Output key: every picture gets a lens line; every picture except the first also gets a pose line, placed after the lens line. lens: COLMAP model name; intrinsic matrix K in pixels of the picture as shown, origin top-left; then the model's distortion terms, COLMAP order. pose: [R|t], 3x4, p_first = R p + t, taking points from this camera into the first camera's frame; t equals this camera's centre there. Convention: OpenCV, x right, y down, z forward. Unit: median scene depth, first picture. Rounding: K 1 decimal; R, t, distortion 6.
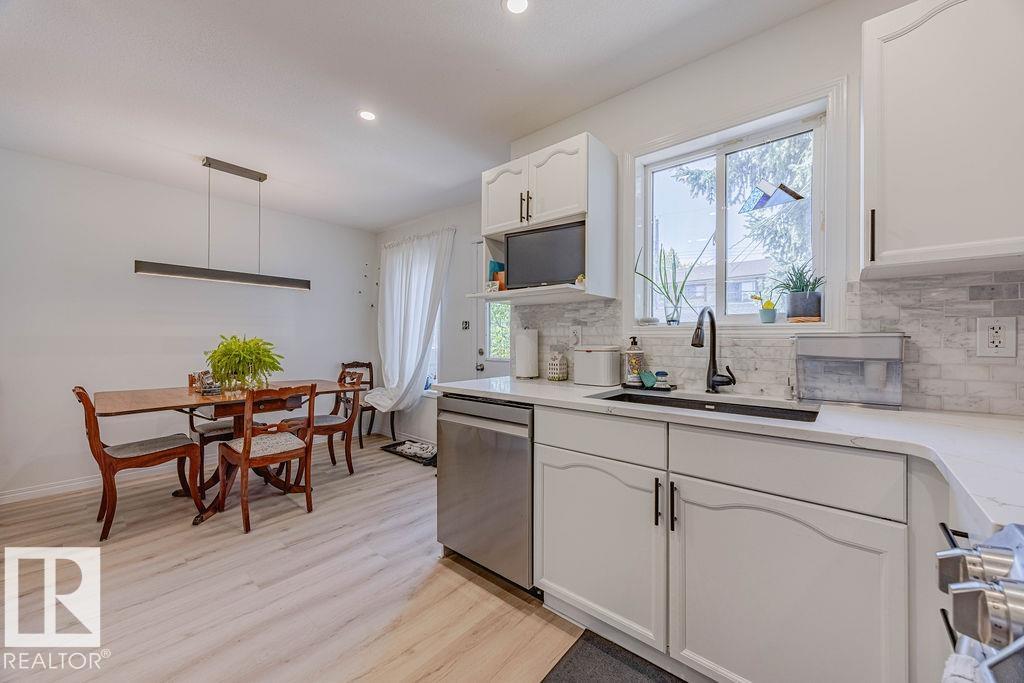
lens RADIAL K [[387.0, 0, 514.0], [0, 387.0, 340.8], [0, 0, 1]] dist [-0.001422, 0.000794]
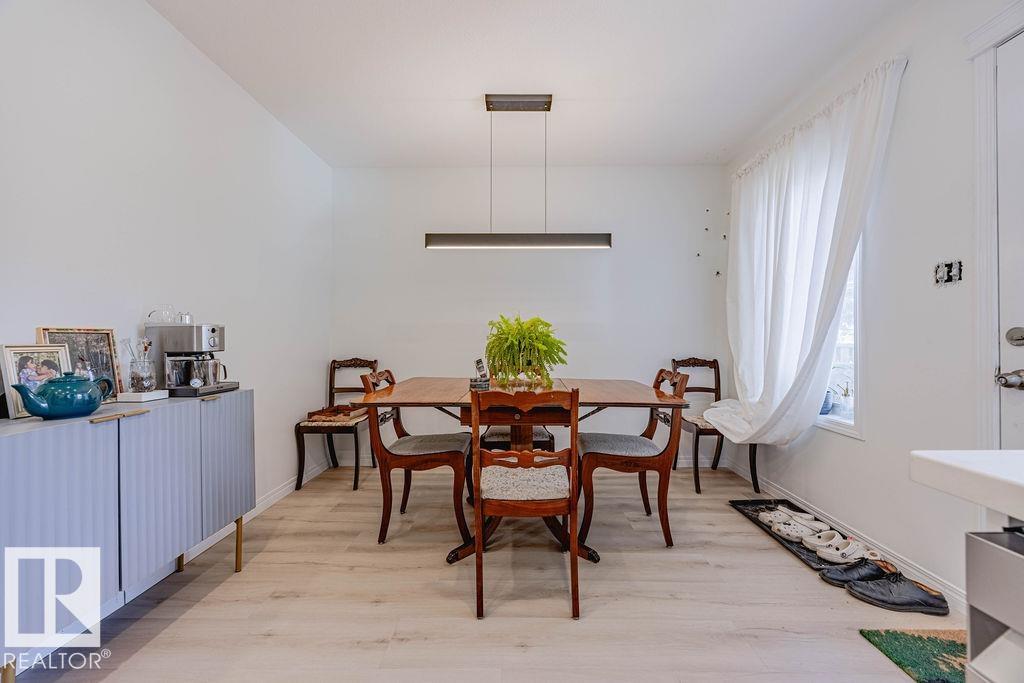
lens RADIAL K [[387.0, 0, 514.0], [0, 387.0, 339.8], [0, 0, 1]] dist [-0.001422, 0.000794]
pose [[0.638353, -0.007485, -0.769707, -0.171448], [0.003061, 0.999969, -0.007186, 0.052443], [0.769737, 0.002231, 0.638357, 0.648375]]
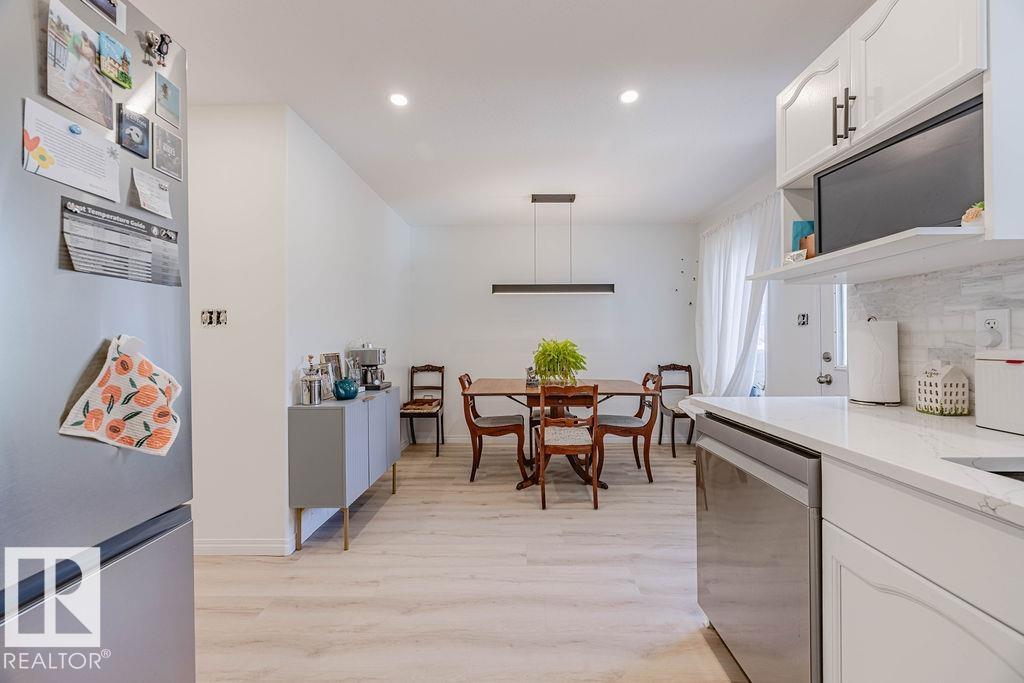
lens RADIAL K [[387.0, 0, 514.6], [0, 387.0, 339.9], [0, 0, 1]] dist [-0.001422, 0.000794]
pose [[0.636010, -0.009665, -0.771620, 0.148446], [0.005872, 0.999953, -0.007686, 0.000668], [0.771659, 0.000358, 0.636037, 0.203365]]
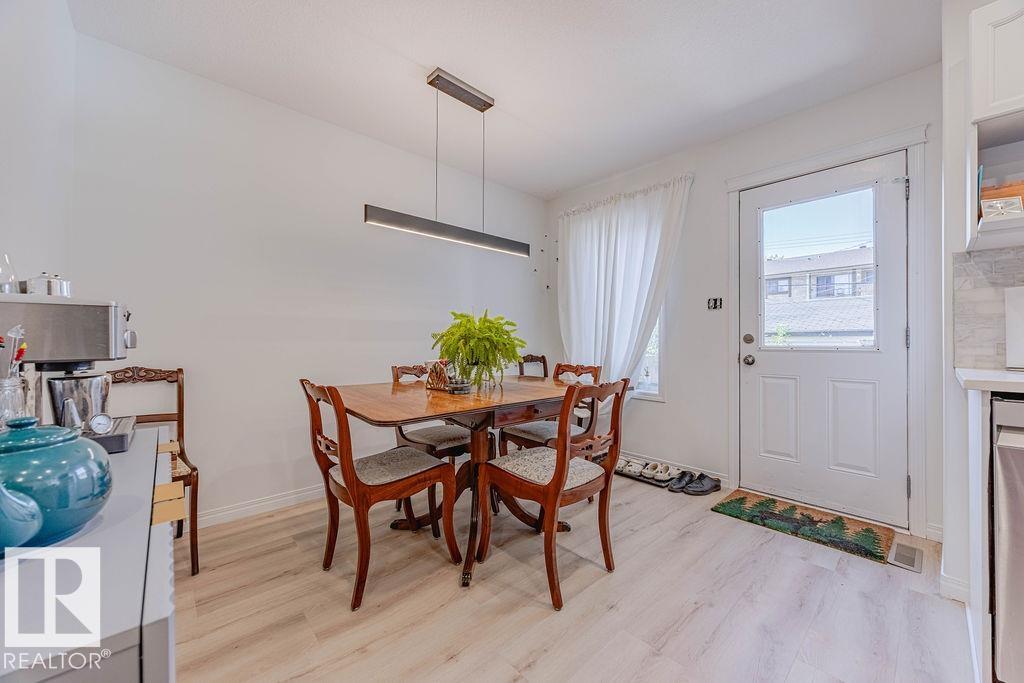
lens RADIAL K [[387.0, 0, 515.4], [0, 387.0, 339.9], [0, 0, 1]] dist [-0.001422, 0.000794]
pose [[0.992978, -0.003720, -0.118243, -0.690349], [0.003059, 0.999979, -0.005771, 0.054079], [0.118262, 0.005369, 0.992968, 0.356948]]
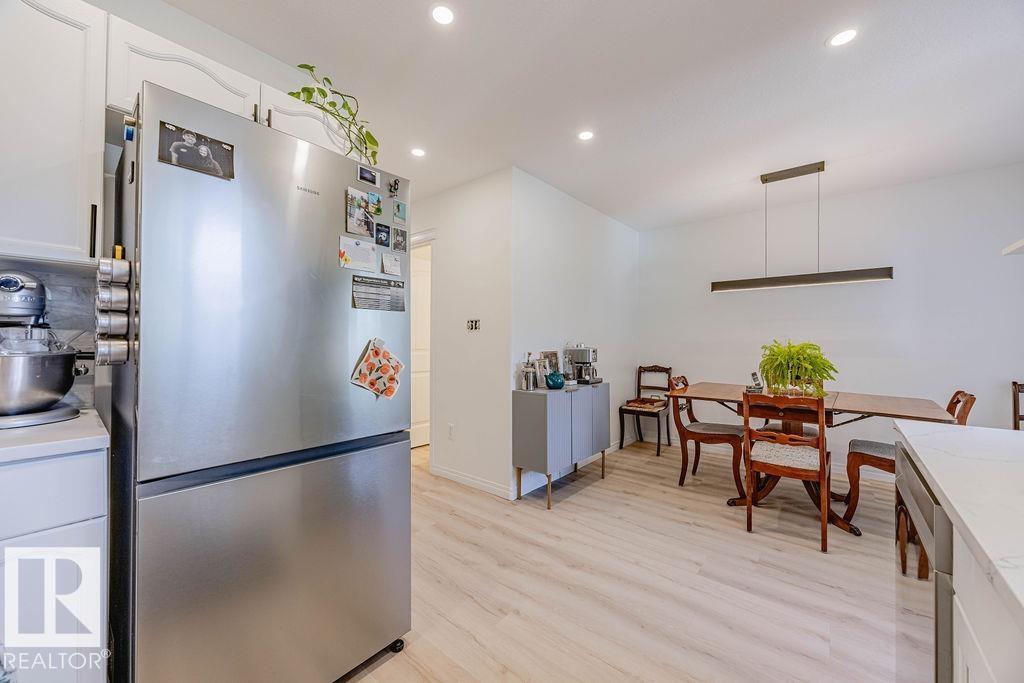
lens RADIAL K [[387.0, 0, 516.1], [0, 387.0, 340.4], [0, 0, 1]] dist [-0.001422, 0.000794]
pose [[0.012292, -0.008031, -0.999892, 0.333750], [-0.005379, 0.999953, -0.008097, 0.000495], [0.999910, 0.005478, 0.012248, 0.371348]]
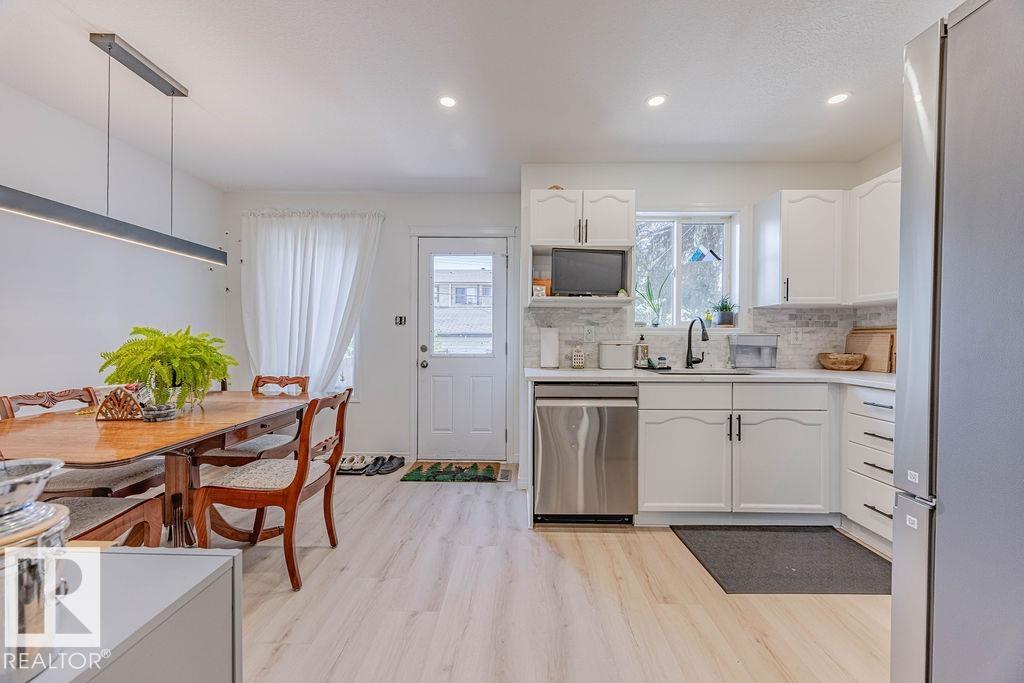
lens RADIAL K [[387.0, 0, 514.3], [0, 387.0, 341.0], [0, 0, 1]] dist [-0.001422, 0.000794]
pose [[0.767660, -0.003221, 0.640849, -0.856845], [-0.002197, 0.999968, 0.007657, 0.003419], [-0.640853, -0.007286, 0.767629, 0.153395]]
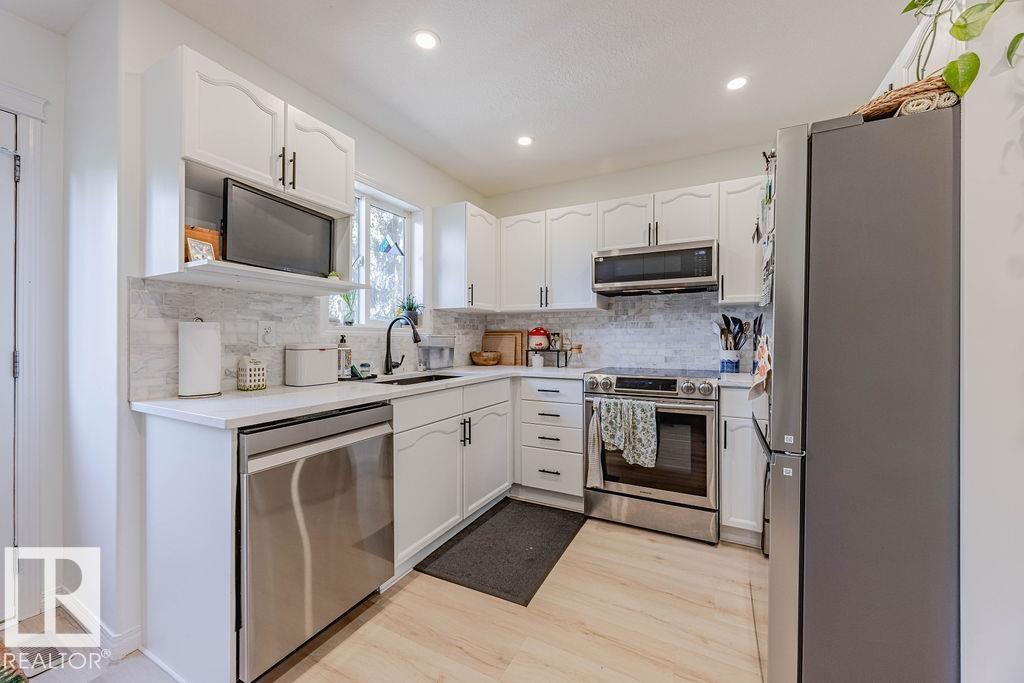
lens RADIAL K [[387.0, 0, 513.3], [0, 387.0, 339.8], [0, 0, 1]] dist [-0.001422, 0.000794]
pose [[-0.222916, -0.003506, 0.974831, -0.753517], [-0.000206, 0.999994, 0.003550, -0.000812], [-0.974838, 0.000590, -0.222916, 0.654818]]
